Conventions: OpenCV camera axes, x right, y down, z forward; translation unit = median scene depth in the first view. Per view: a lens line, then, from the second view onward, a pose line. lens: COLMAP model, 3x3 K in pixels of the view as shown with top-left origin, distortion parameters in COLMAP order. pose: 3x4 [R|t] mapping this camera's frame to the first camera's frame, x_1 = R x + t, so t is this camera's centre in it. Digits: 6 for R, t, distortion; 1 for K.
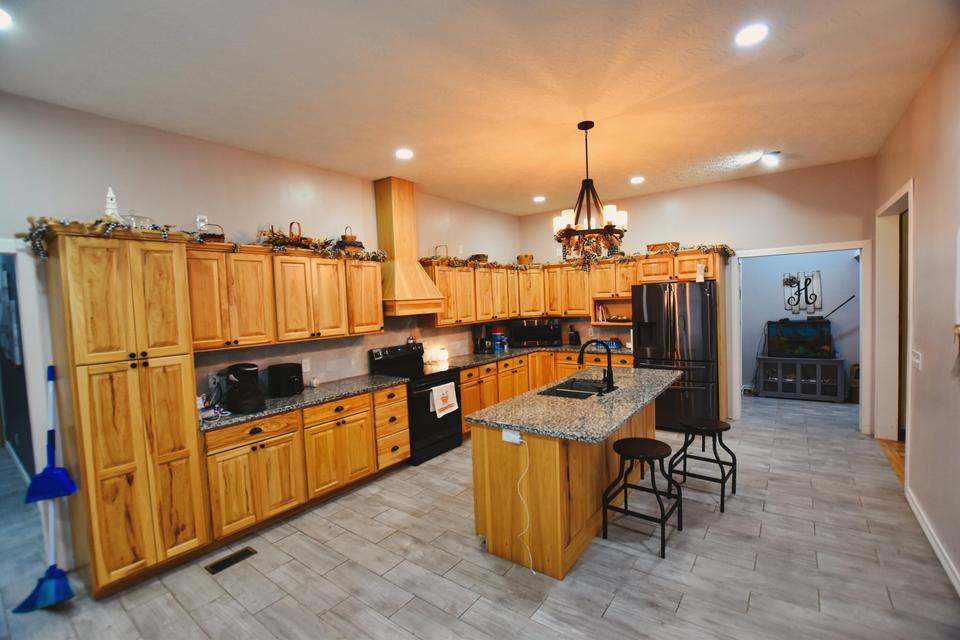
lens RADIAL K [[429.1, 0, 478.8], [0, 429.1, 320.8], [0, 0, 1]] dist [-0.024217, 0.000425]
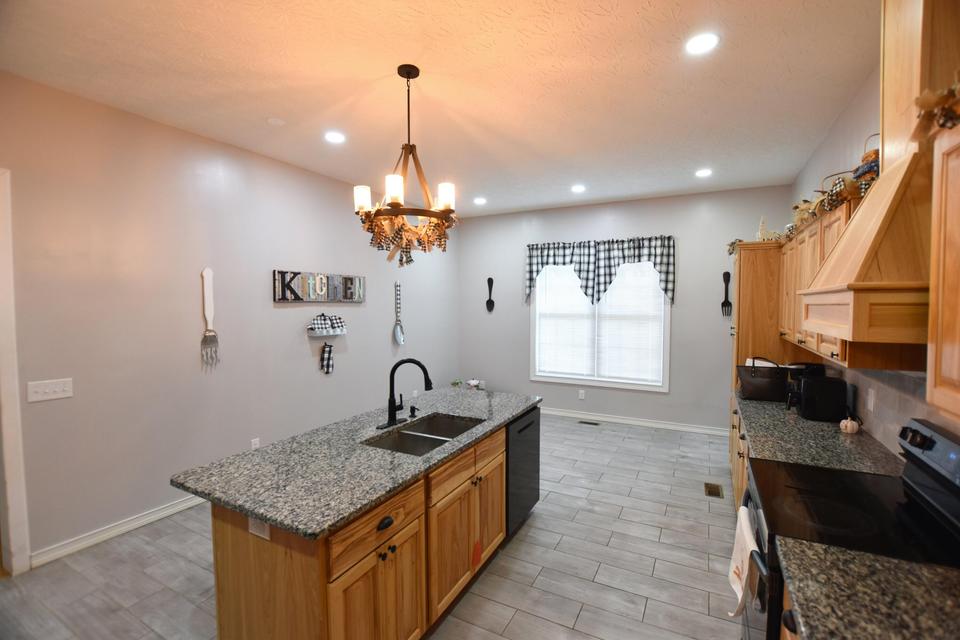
lens RADIAL K [[429.1, 0, 479.0], [0, 429.1, 318.9], [0, 0, 1]] dist [-0.024217, 0.000425]
pose [[-0.986398, 0.045281, -0.158011, 0.233563], [0.029157, 0.994263, 0.102913, -0.089767], [0.161765, 0.096907, -0.982060, 1.544431]]
